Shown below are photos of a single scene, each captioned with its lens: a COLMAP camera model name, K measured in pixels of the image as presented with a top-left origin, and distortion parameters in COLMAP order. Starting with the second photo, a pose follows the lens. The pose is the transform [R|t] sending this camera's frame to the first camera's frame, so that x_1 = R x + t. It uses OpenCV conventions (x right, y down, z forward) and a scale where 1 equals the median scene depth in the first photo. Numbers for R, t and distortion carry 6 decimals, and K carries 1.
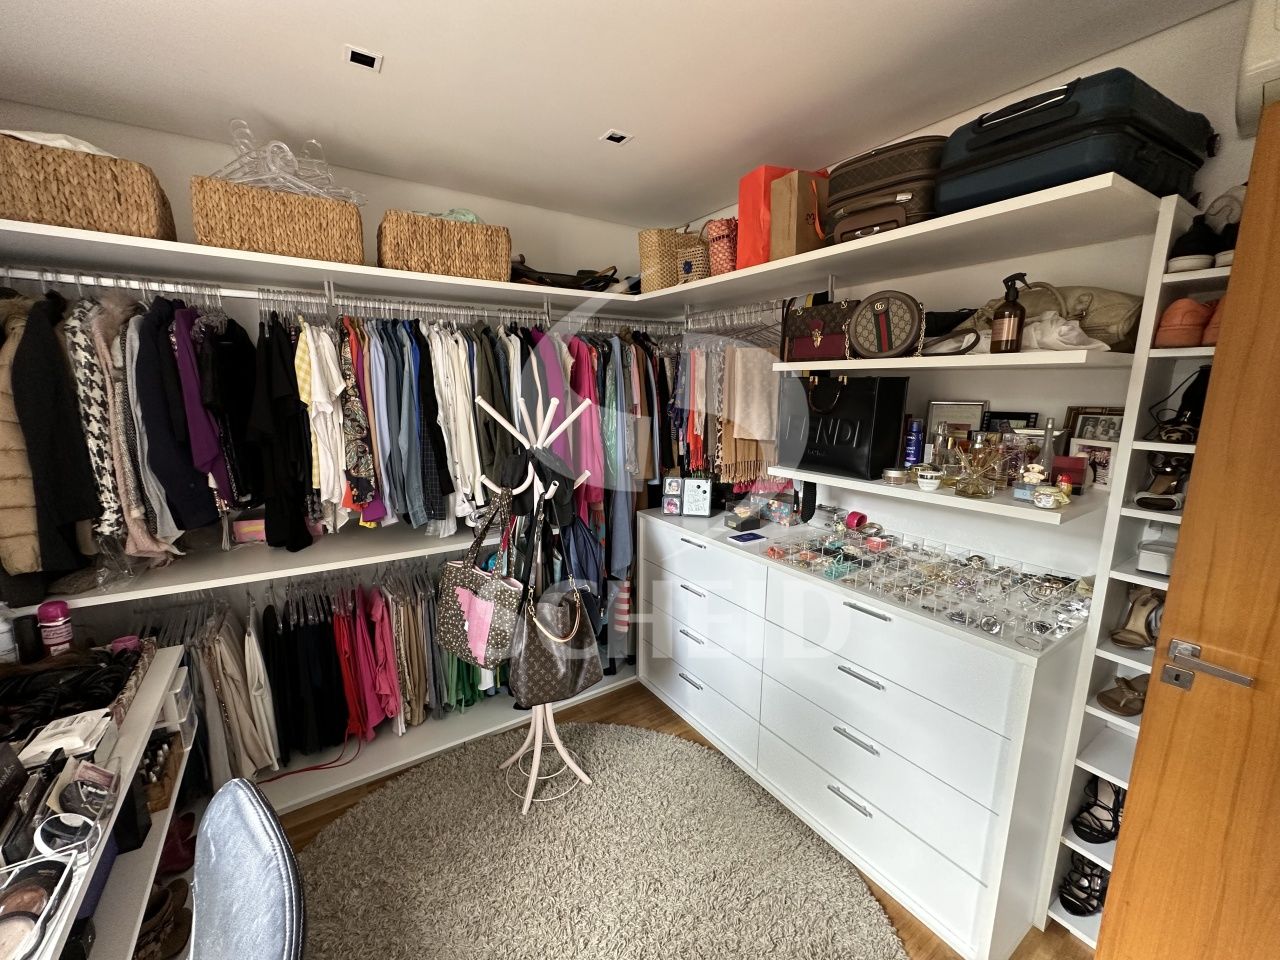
lens RADIAL K [[510.7, 0, 638.4], [0, 510.7, 480.8], [0, 0, 1]] dist [-0.002364, 0.000662]
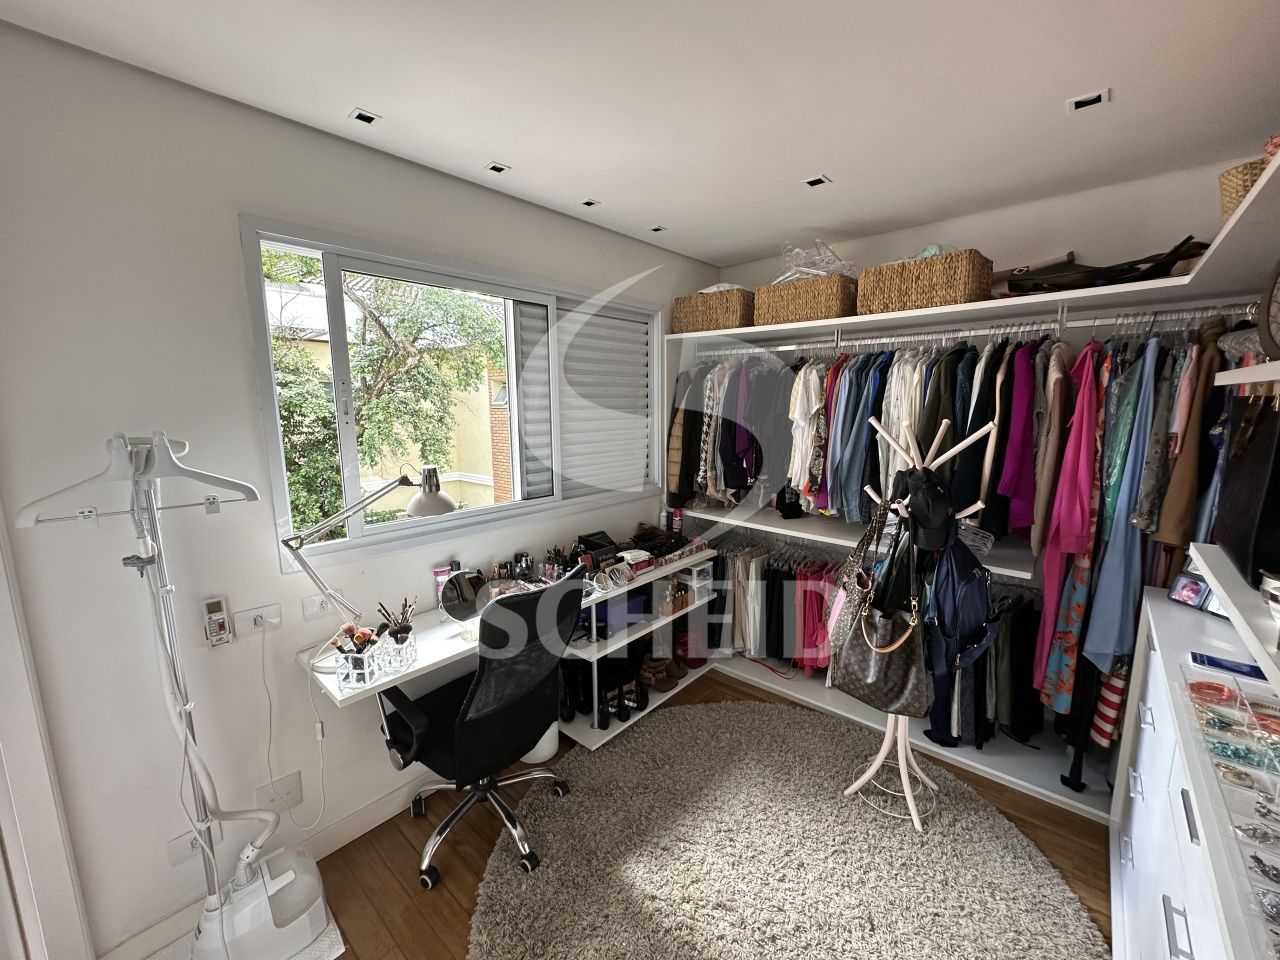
lens RADIAL K [[510.7, 0, 637.2], [0, 510.7, 482.0], [0, 0, 1]] dist [-0.002364, 0.000662]
pose [[0.256099, 0.141631, -0.956218, 0.631506], [-0.170743, 0.980282, 0.099466, -0.041124], [0.951452, 0.137794, 0.275232, 0.182841]]
